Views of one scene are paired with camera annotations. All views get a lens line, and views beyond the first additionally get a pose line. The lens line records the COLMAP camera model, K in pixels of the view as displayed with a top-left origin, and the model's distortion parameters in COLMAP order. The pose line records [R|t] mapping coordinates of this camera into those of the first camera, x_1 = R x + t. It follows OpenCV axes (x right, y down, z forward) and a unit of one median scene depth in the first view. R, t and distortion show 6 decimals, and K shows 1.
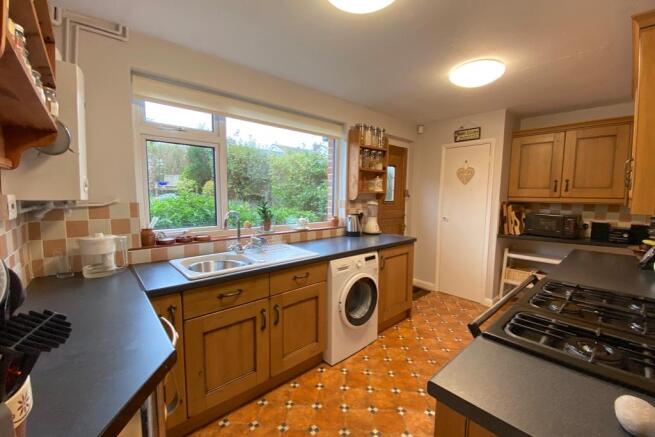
lens RADIAL K [[267.5, 0, 331.8], [0, 267.5, 220.2], [0, 0, 1]] dist [0.000094, -0.011510]
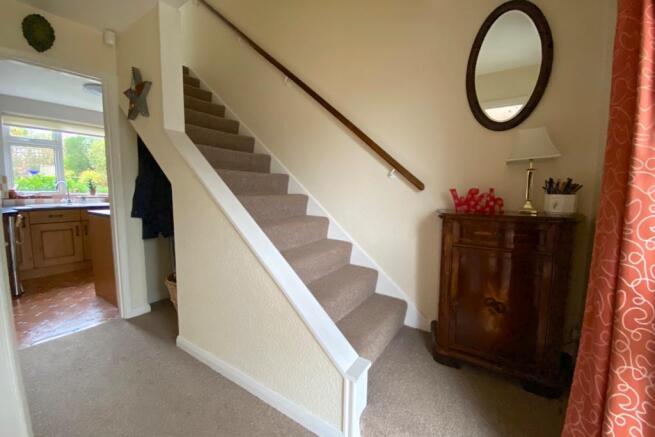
lens RADIAL K [[267.5, 0, 331.8], [0, 267.5, 220.2], [0, 0, 1]] dist [0.000094, -0.011510]
pose [[0.968703, -0.028872, 0.246537, 1.106574], [0.025092, 0.999515, 0.018460, 0.276327], [-0.246950, -0.011697, 0.968958, -1.440439]]
